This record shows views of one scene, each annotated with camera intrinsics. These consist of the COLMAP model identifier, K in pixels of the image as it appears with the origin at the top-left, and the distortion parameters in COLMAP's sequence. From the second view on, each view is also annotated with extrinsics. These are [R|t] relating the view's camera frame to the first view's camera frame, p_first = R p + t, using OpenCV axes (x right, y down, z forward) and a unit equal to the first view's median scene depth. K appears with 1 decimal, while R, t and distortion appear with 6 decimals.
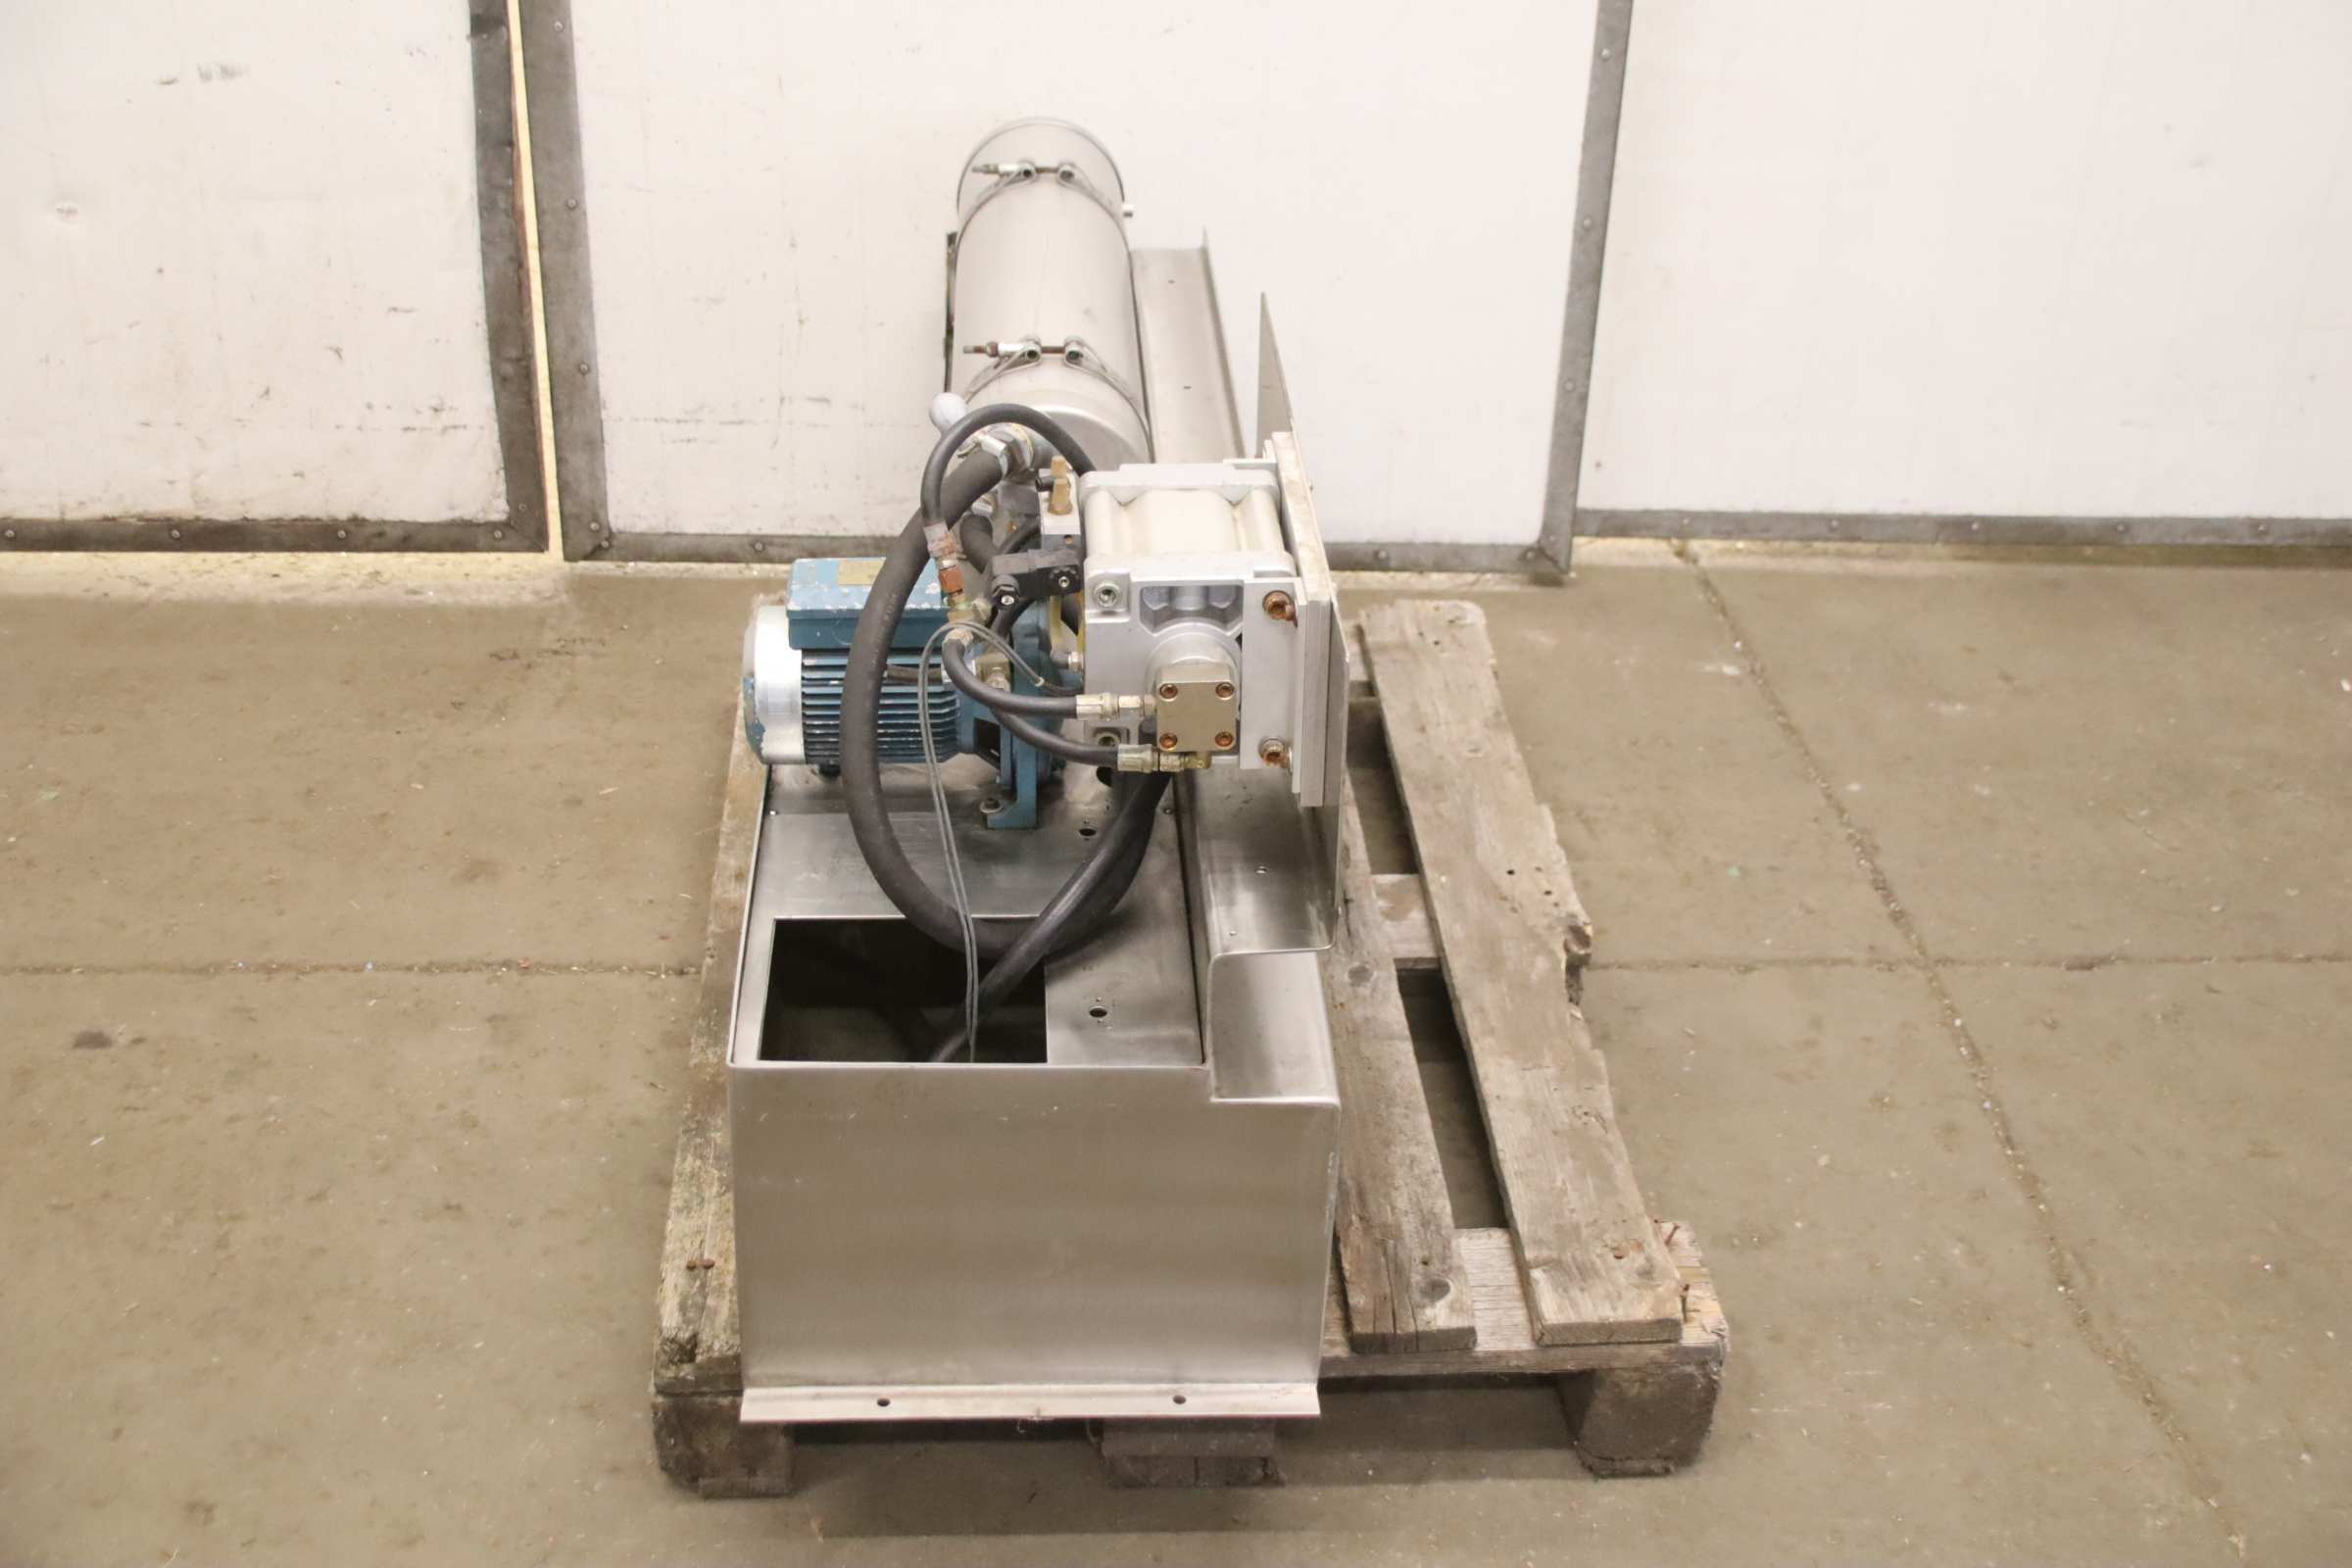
lens RADIAL K [[2923.0, 0, 1232.3], [0, 2923.0, 634.3], [0, 0, 1]] dist [0.152481, -0.444822]
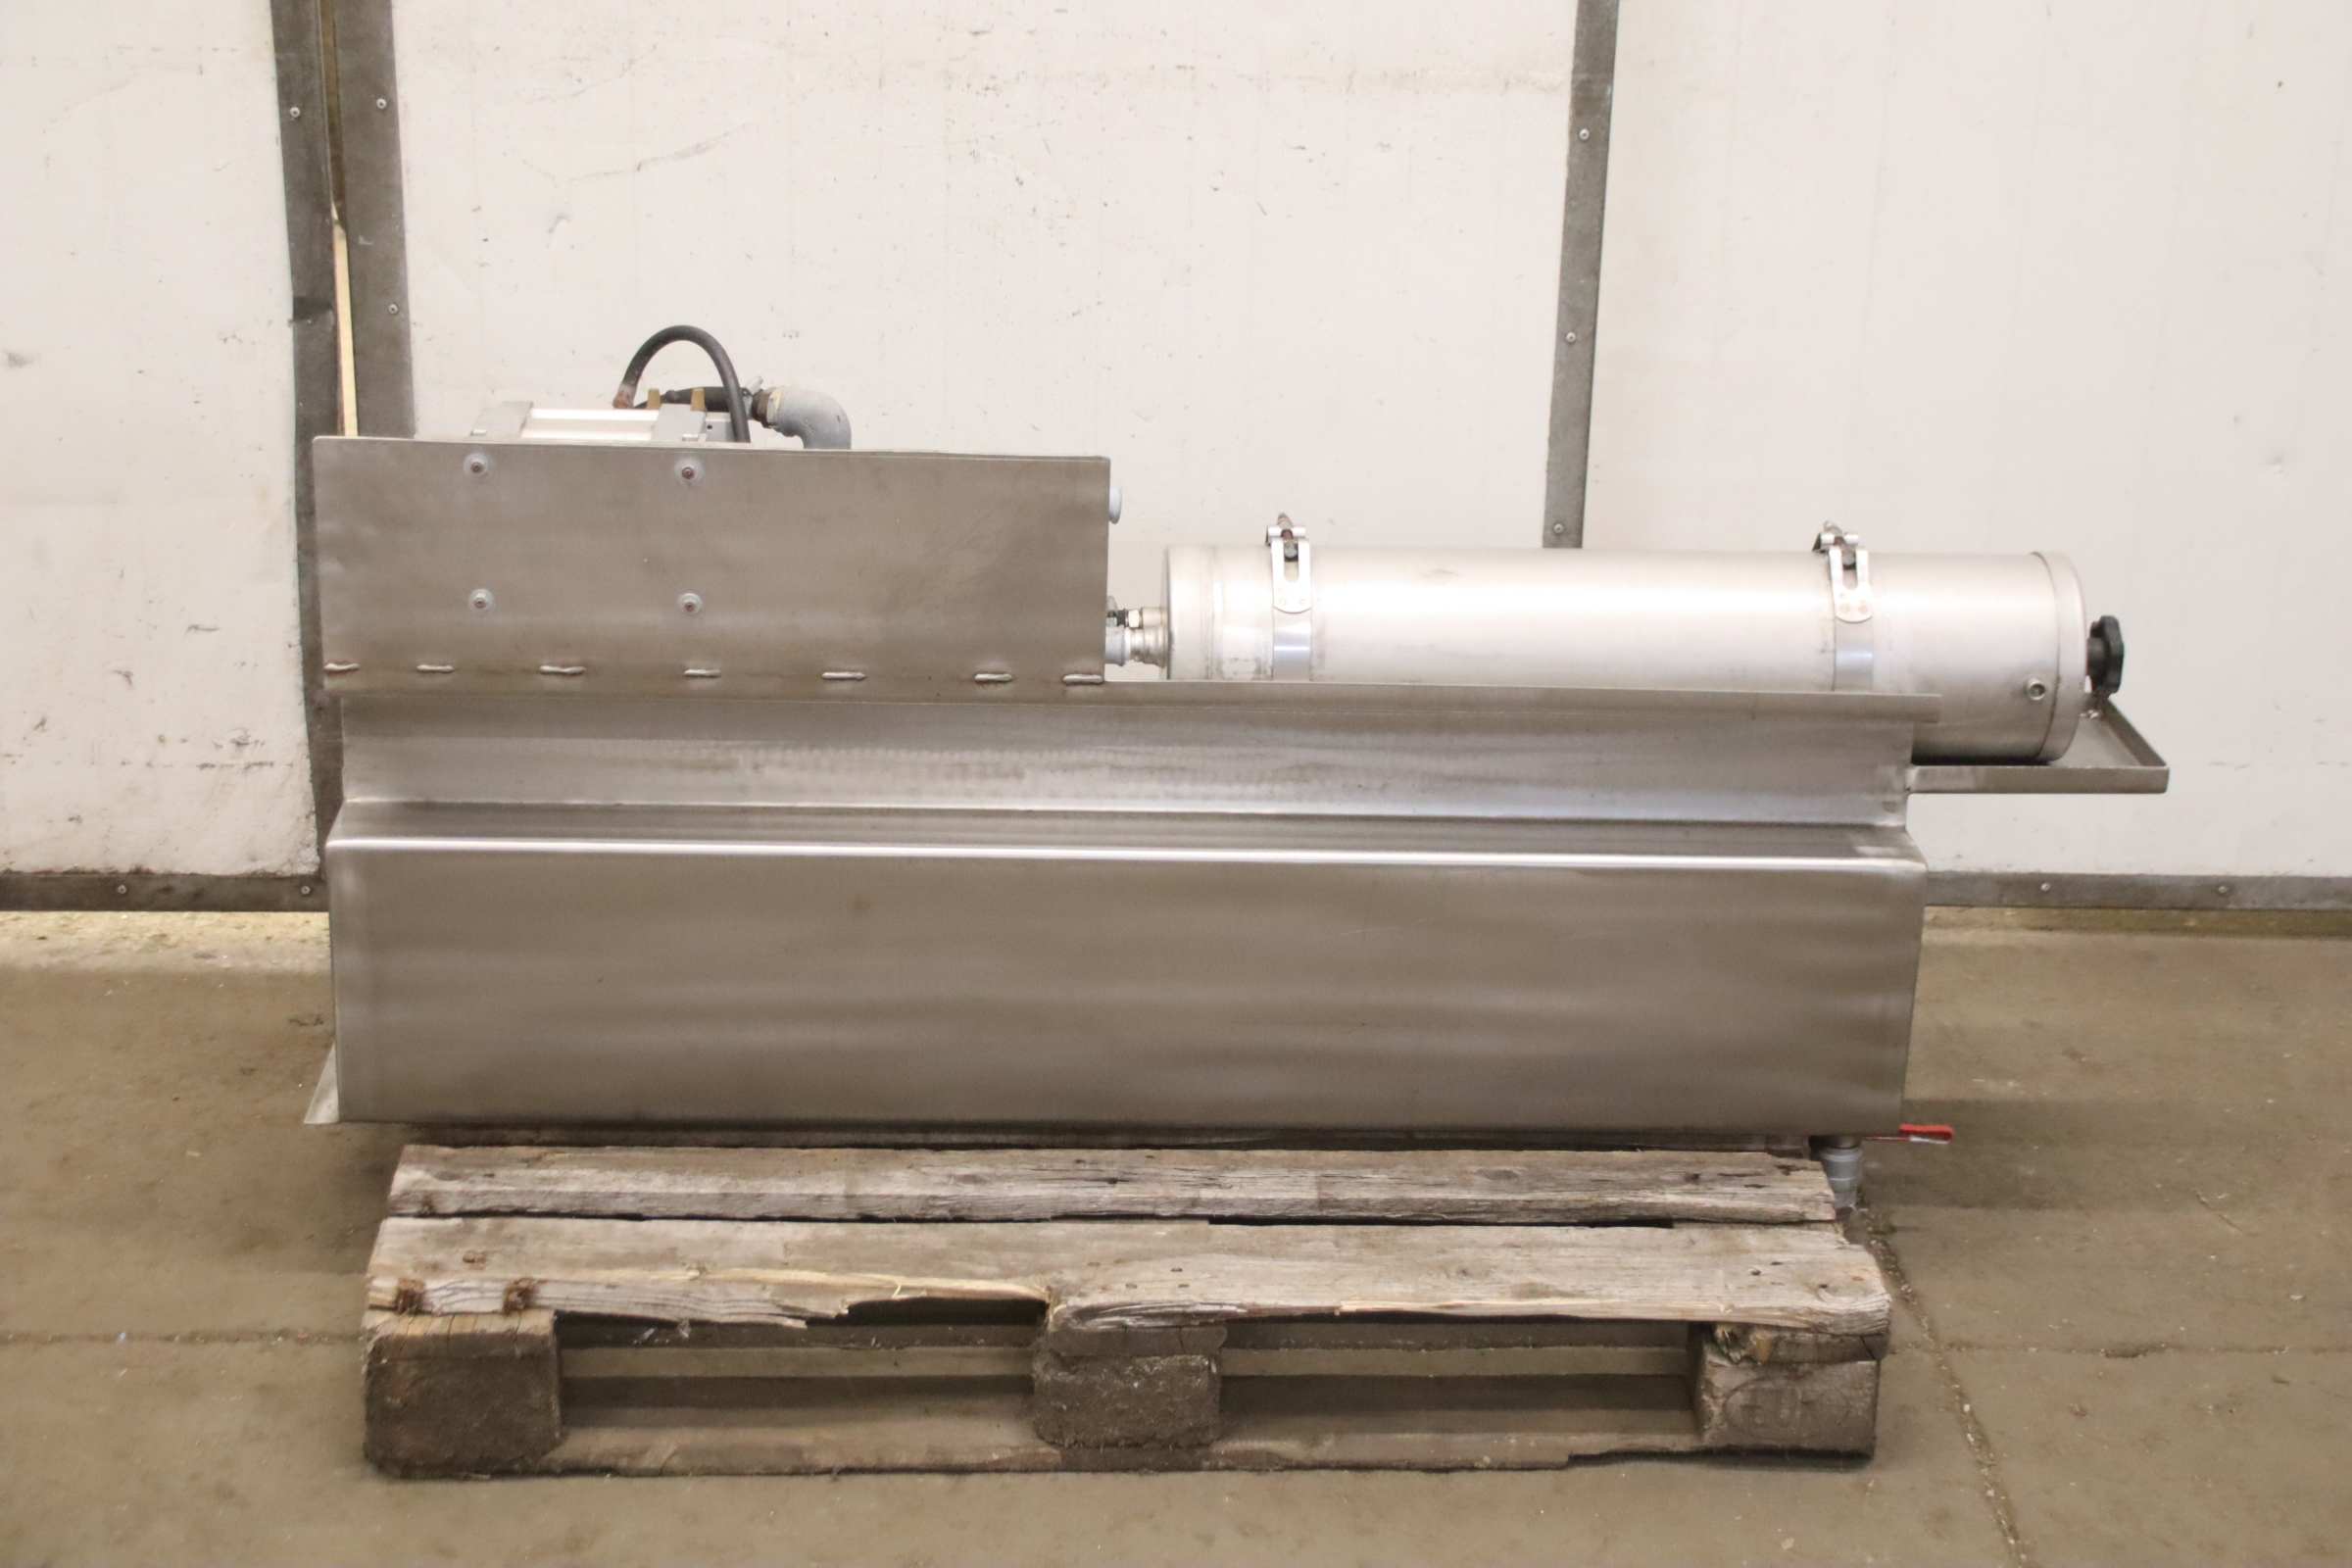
lens RADIAL K [[3677.8, 0, 1128.4], [0, 3677.8, 645.3], [0, 0, 1]] dist [0.147778, 0.697371]
pose [[0.999400, -0.003610, -0.034438, 0.032065], [-0.001042, 0.990965, -0.134114, 0.044953], [0.034611, 0.134070, 0.990367, -0.085451]]
